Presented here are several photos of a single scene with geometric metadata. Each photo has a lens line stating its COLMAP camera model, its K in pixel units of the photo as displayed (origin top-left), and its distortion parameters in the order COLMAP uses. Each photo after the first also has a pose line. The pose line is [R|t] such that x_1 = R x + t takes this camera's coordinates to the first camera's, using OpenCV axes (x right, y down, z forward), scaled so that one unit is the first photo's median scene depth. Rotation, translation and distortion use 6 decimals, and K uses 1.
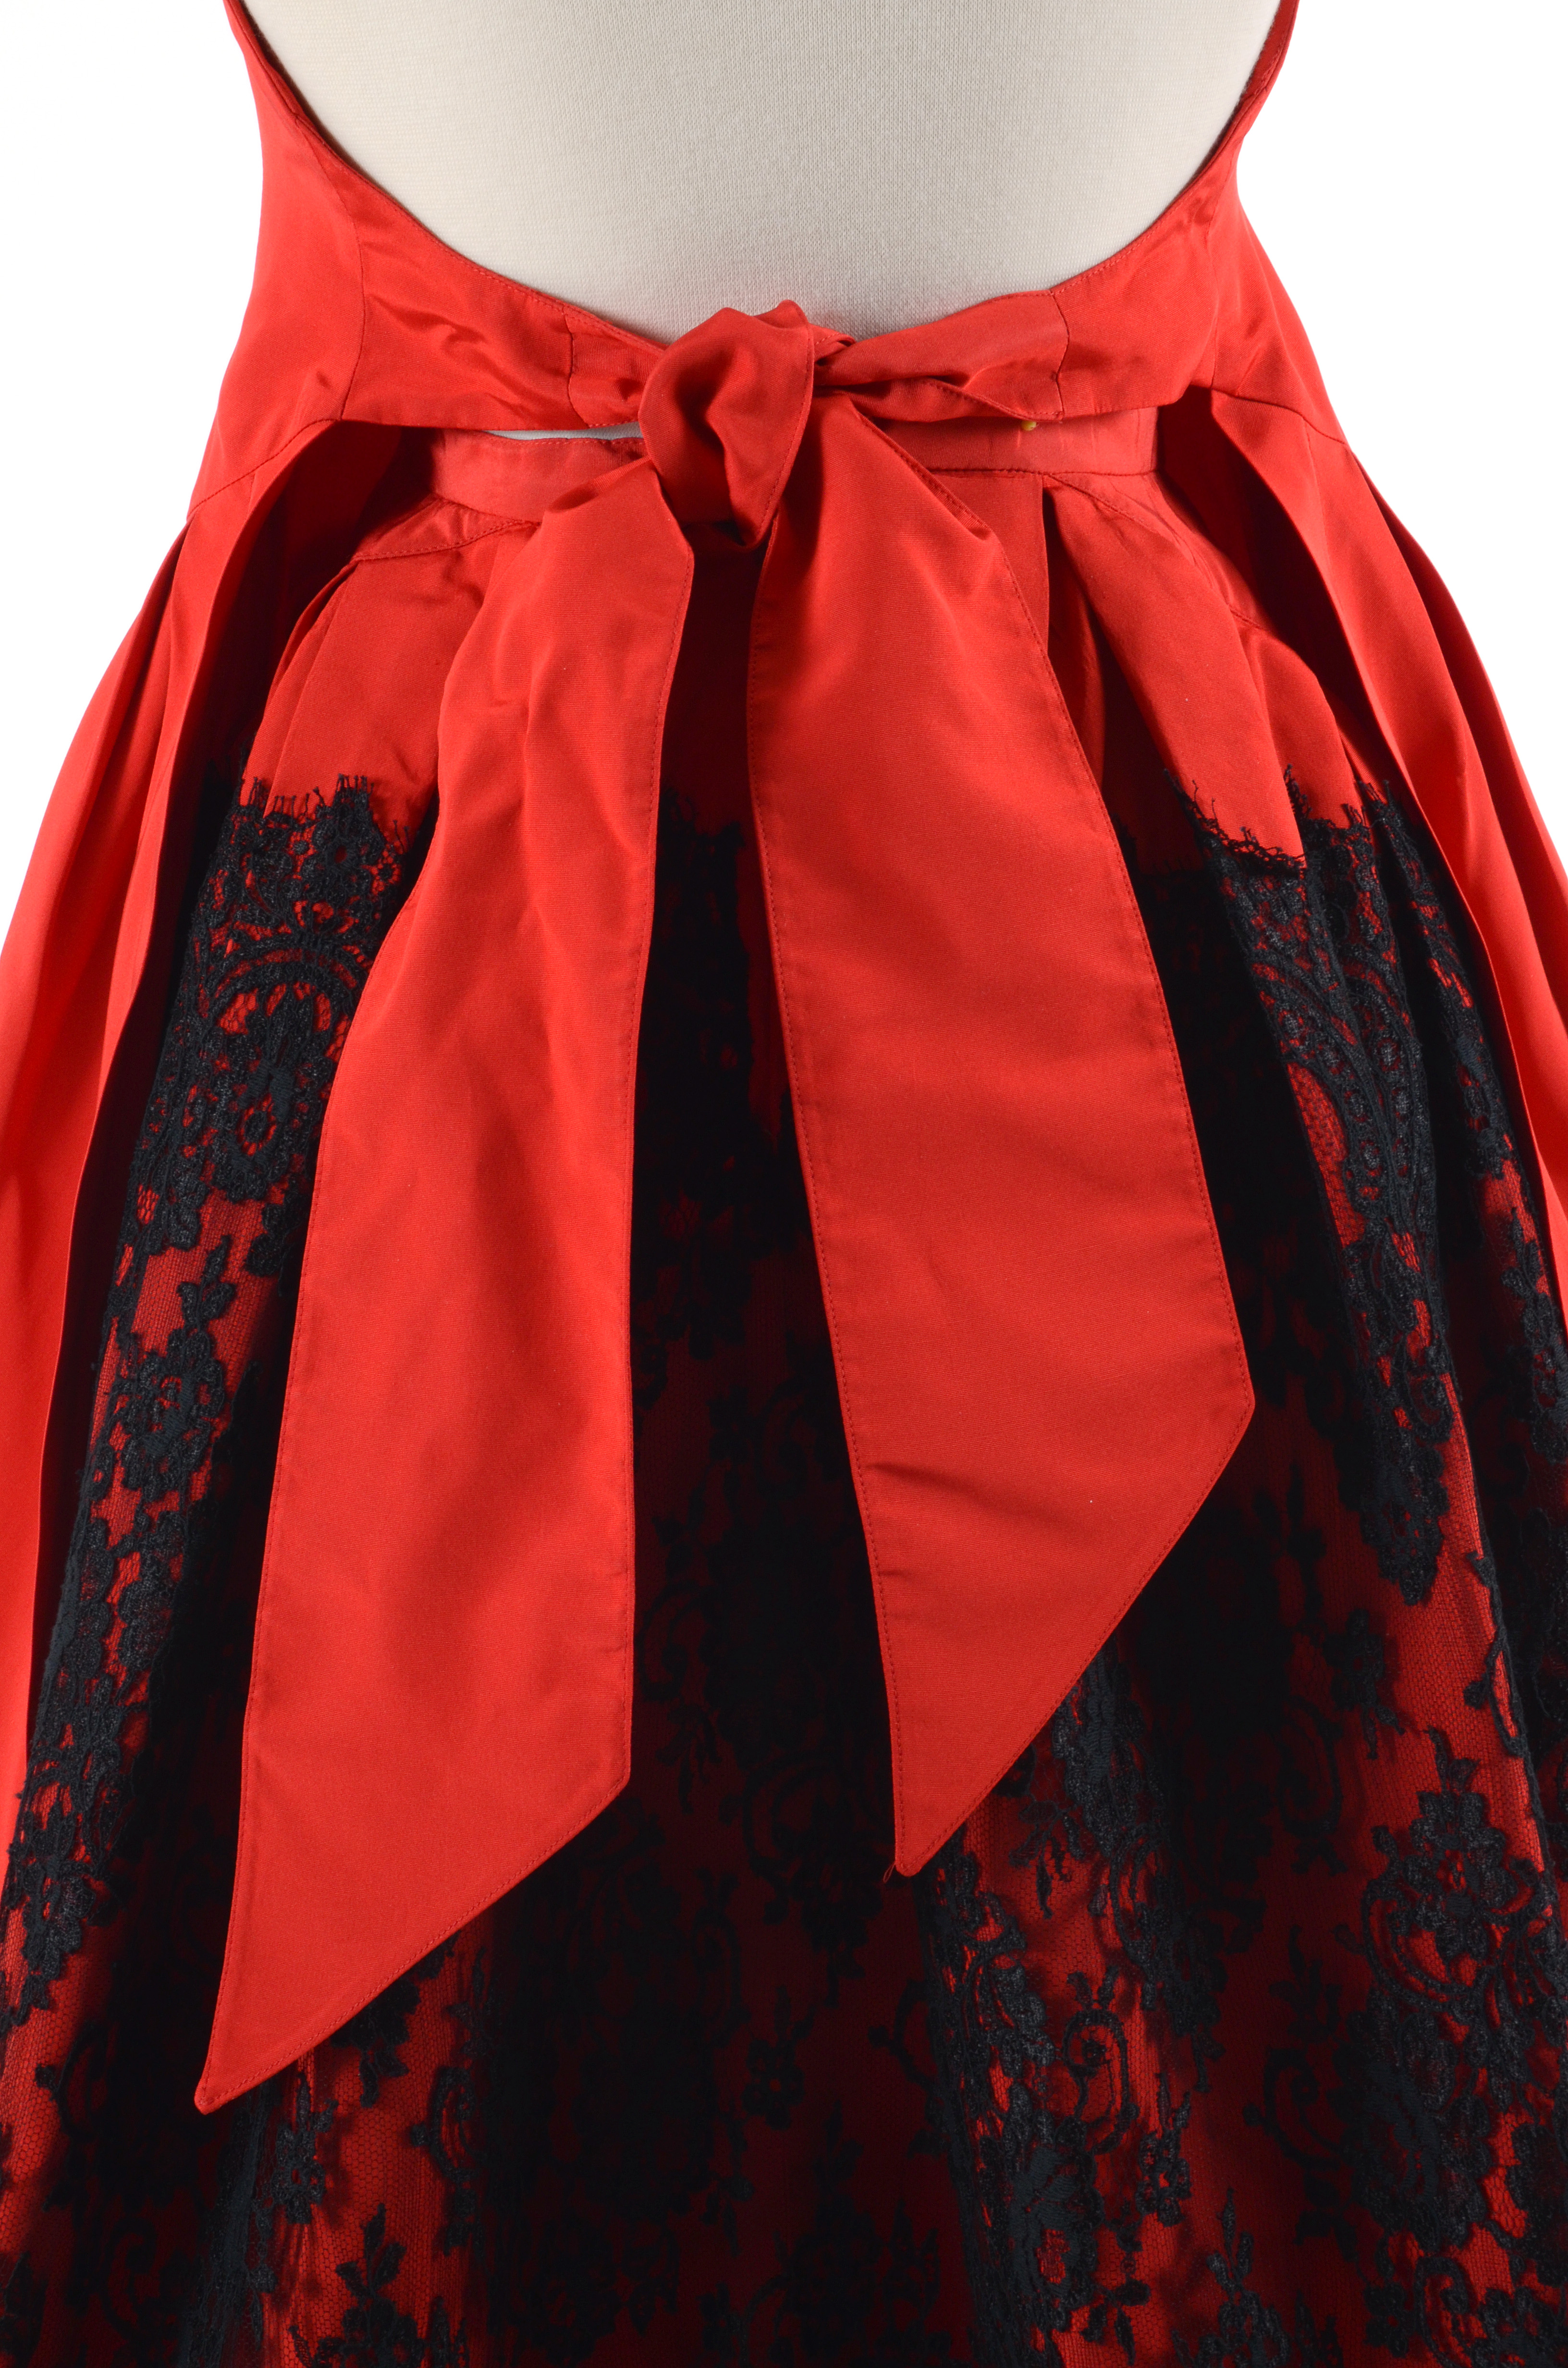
lens RADIAL K [[4765.2, 0, 763.5], [0, 4765.2, 1240.1], [0, 0, 1]] dist [-0.036410, 0.000000]
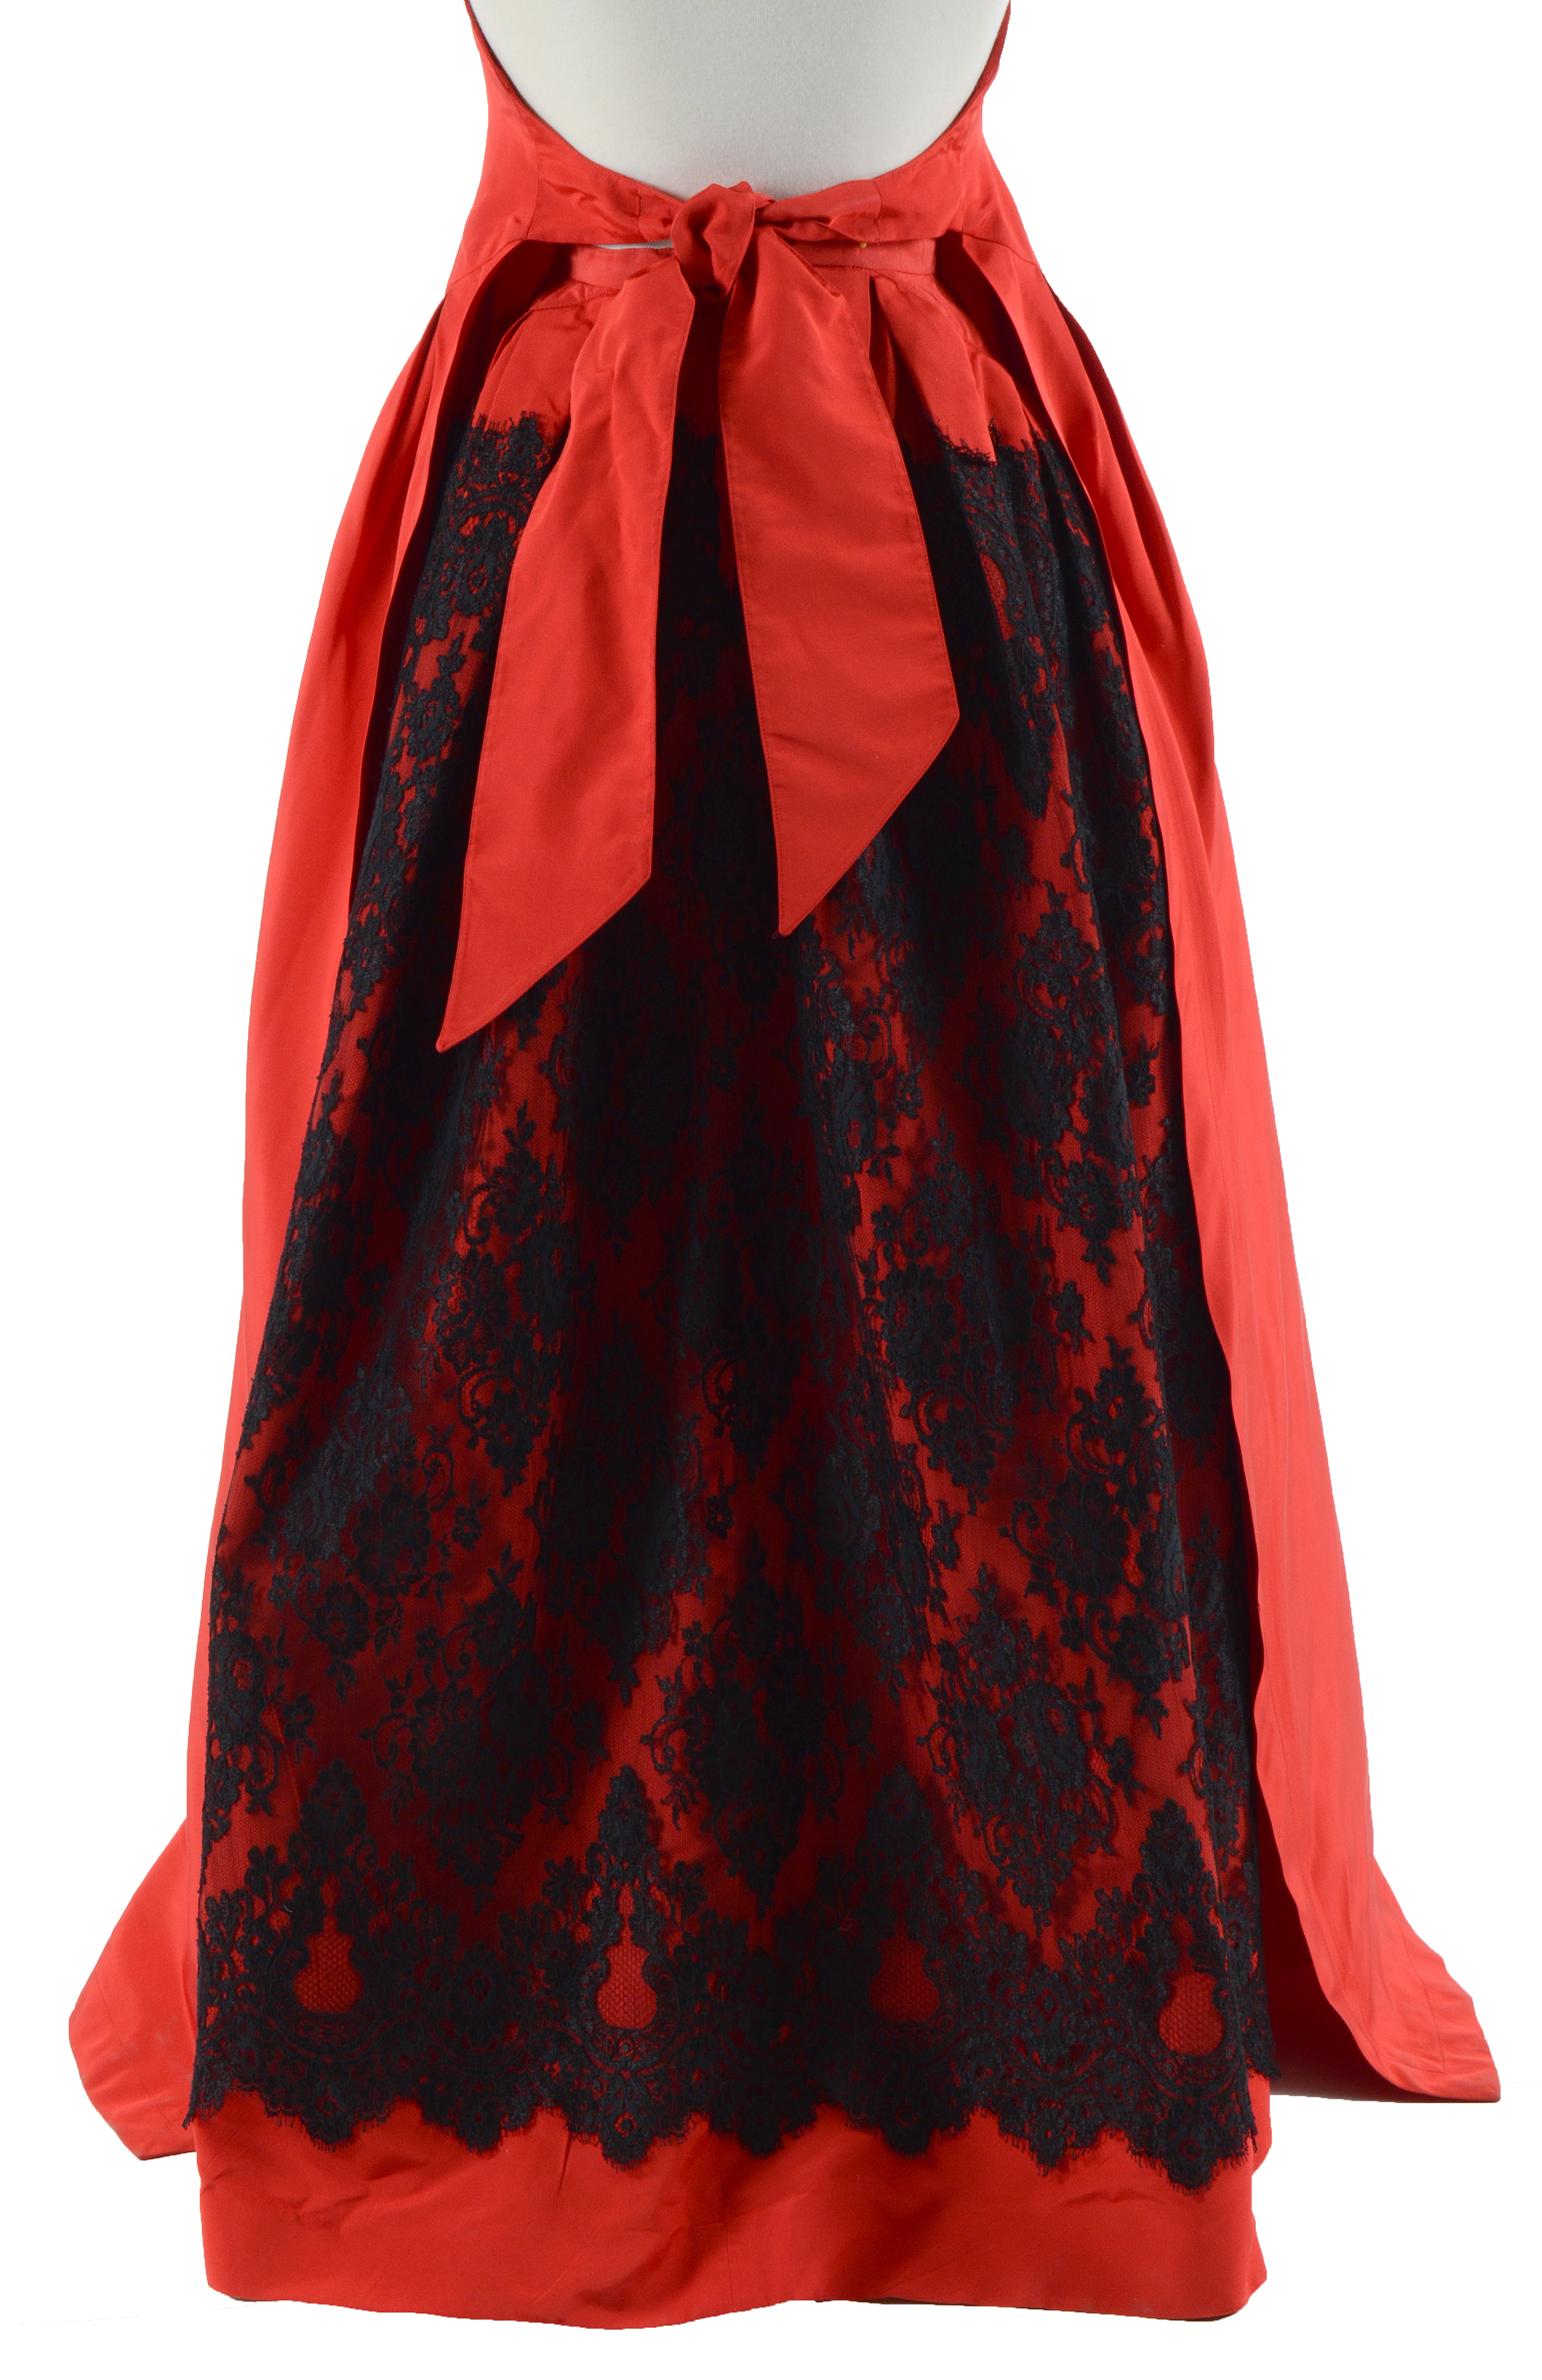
lens RADIAL K [[5450.7, 0, 716.3], [0, 5450.7, 1185.1], [0, 0, 1]] dist [-0.043056, 0.000000]
pose [[0.999167, 0.021449, -0.034725, 0.082810], [-0.022871, 0.998894, -0.041083, 0.329561], [0.033806, 0.041843, 0.998552, -1.320010]]
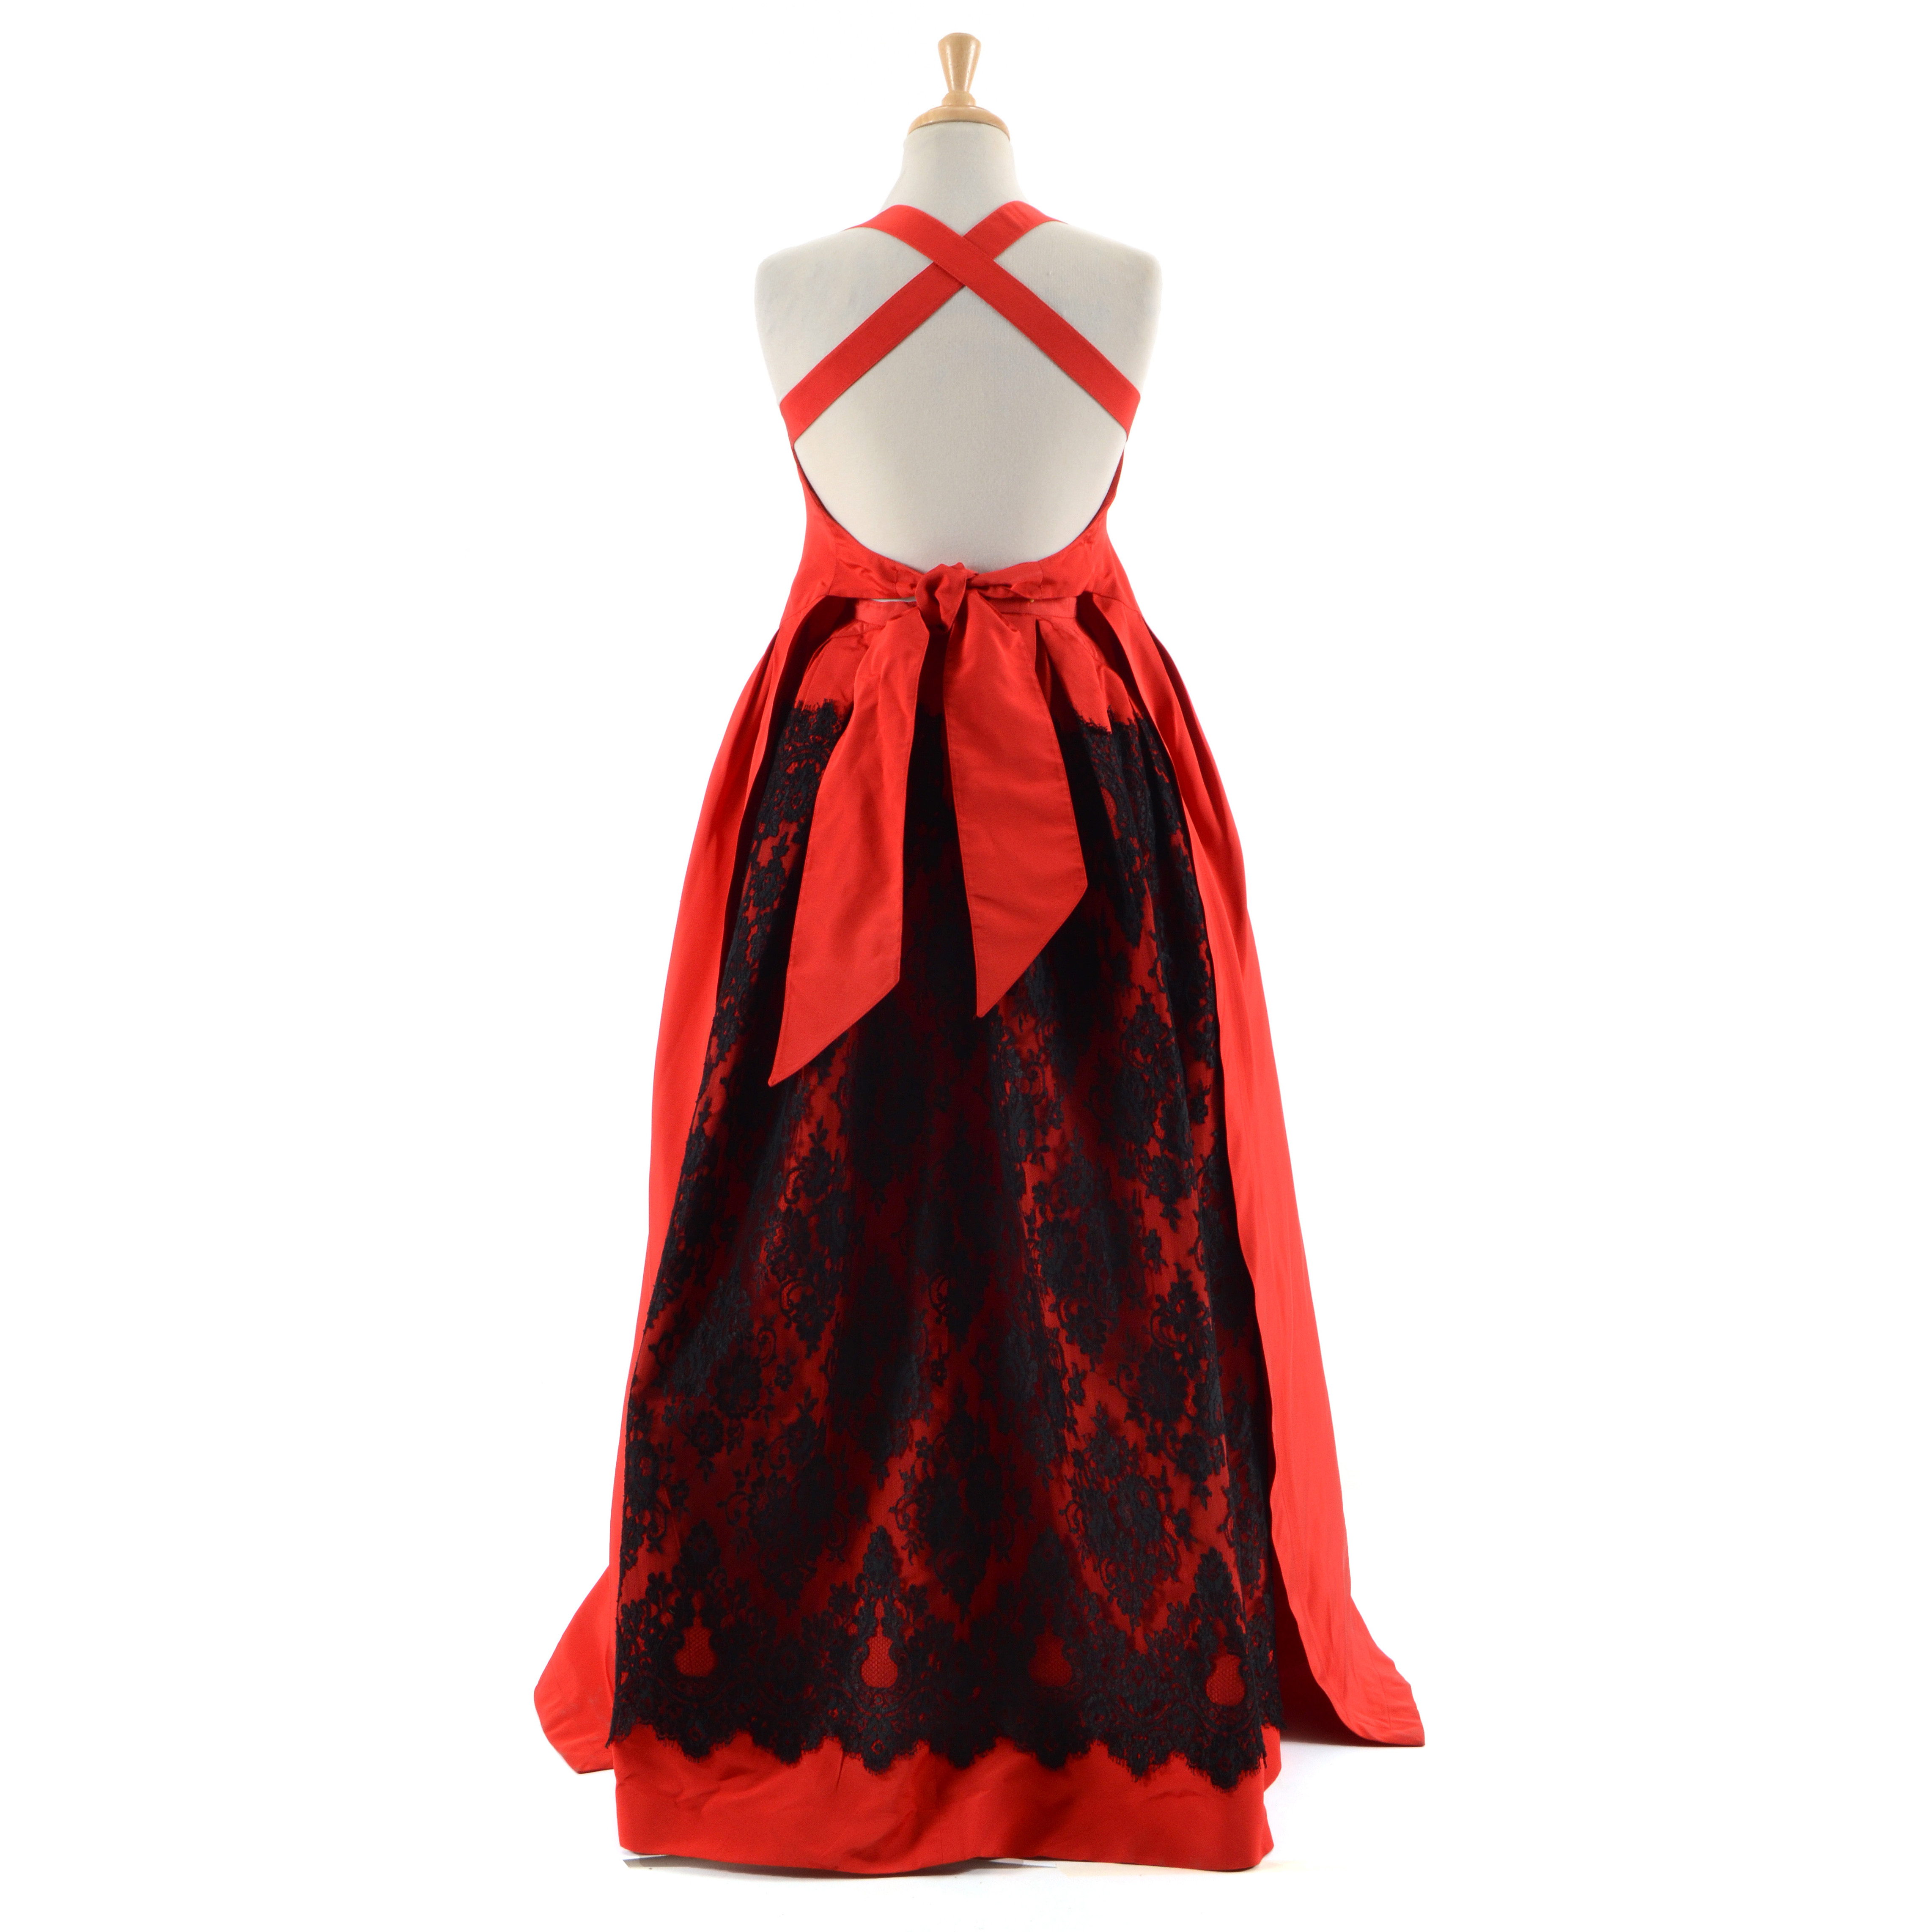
lens RADIAL K [[3852.6, 0, 963.3], [0, 3852.6, 972.2], [0, 0, 1]] dist [-0.051651, 0.000000]
pose [[0.998806, 0.027151, -0.040601, 0.125439], [-0.031177, 0.994290, -0.102052, 0.371771], [0.037599, 0.103196, 0.993950, -1.693022]]
